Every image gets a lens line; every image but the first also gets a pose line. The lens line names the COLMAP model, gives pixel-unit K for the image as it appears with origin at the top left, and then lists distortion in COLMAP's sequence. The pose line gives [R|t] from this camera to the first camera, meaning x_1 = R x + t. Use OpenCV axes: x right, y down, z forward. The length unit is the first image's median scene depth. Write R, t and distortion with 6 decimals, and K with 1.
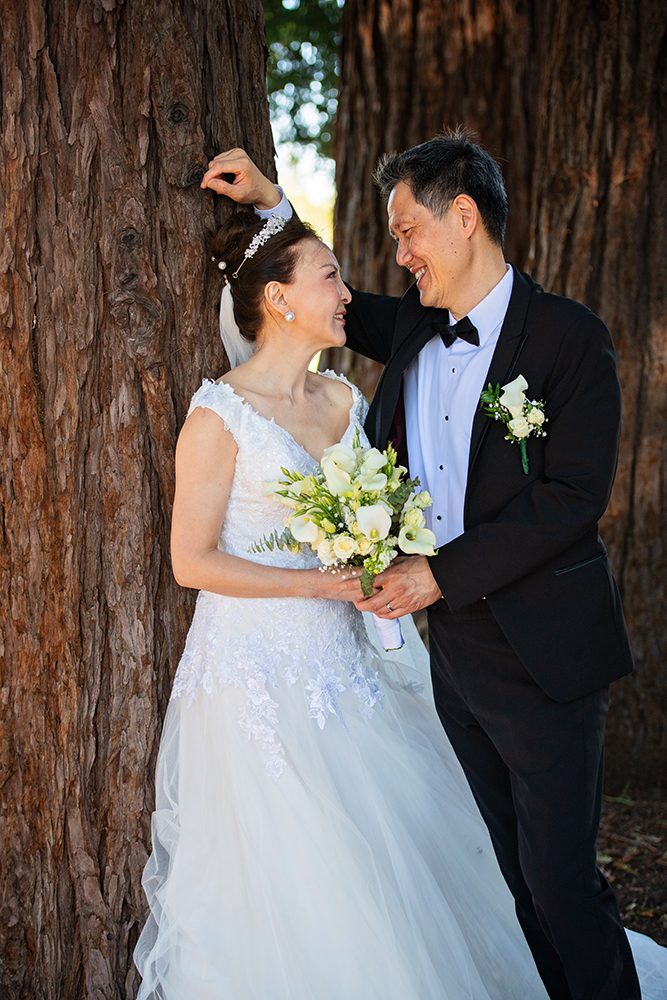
lens RADIAL K [[2134.9, 0, 333.5], [0, 2134.9, 500.0], [0, 0, 1]] dist [-0.045200, -0.059664]
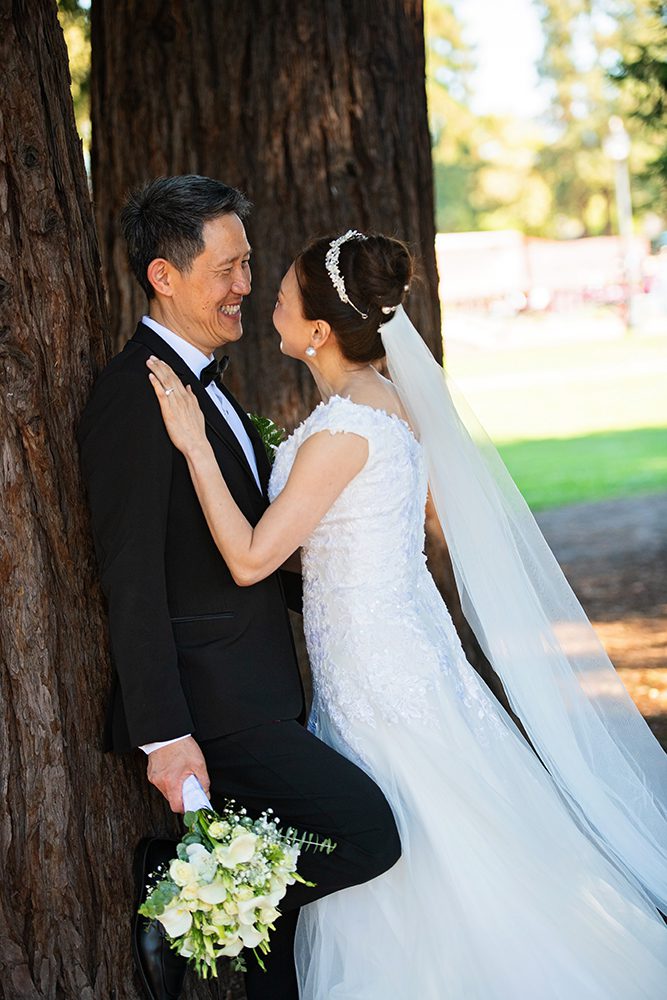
lens RADIAL K [[2678.1, 0, 333.5], [0, 2678.1, 500.0], [0, 0, 1]] dist [0.187298, 0.015735]
pose [[0.929398, -0.094454, 0.356789, -0.391747], [0.111496, 0.993386, -0.027453, 0.021175], [-0.351837, 0.065295, 0.933781, -0.174675]]
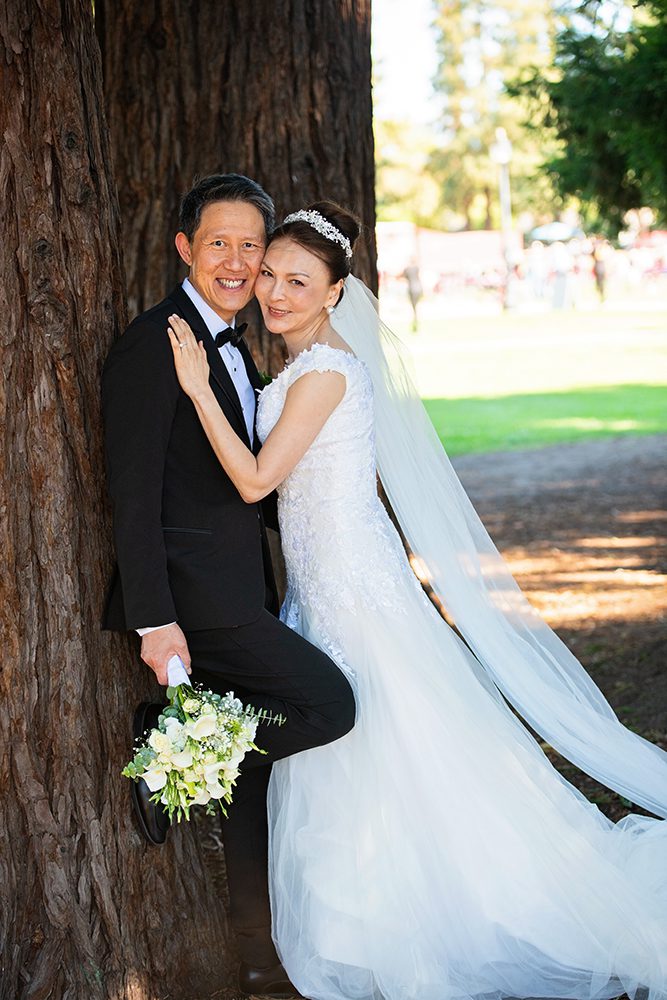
lens RADIAL K [[2329.0, 0, 333.5], [0, 2329.0, 500.0], [0, 0, 1]] dist [0.016093, 0.226878]
pose [[0.916561, -0.069059, 0.393886, -0.456502], [0.076304, 0.997081, -0.002741, 0.030152], [-0.392547, 0.032567, 0.919155, -0.229845]]
